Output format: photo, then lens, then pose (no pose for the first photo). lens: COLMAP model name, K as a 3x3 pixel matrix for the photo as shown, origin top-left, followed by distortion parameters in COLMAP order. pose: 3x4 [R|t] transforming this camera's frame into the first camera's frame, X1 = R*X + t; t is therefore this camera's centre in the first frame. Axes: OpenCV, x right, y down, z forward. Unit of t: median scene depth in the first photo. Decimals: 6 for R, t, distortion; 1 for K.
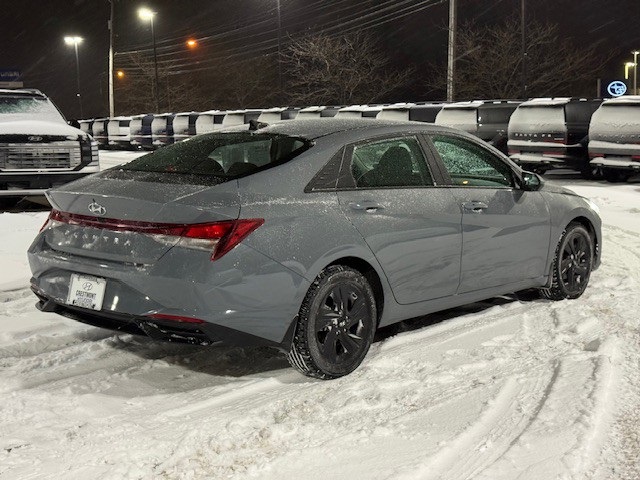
lens RADIAL K [[908.4, 0, 321.7], [0, 908.4, 239.2], [0, 0, 1]] dist [0.115778, 0.000000]
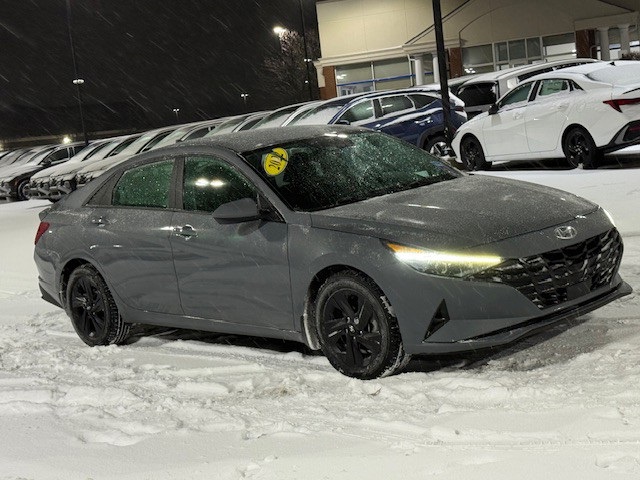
lens RADIAL K [[1069.3, 0, 319.1], [0, 1069.3, 241.3], [0, 0, 1]] dist [0.074217, 0.000000]
pose [[-0.075142, 0.141579, -0.987071, 1.143406], [0.003185, 0.989899, 0.141742, -0.167268], [0.997168, 0.007507, -0.074834, 1.088873]]
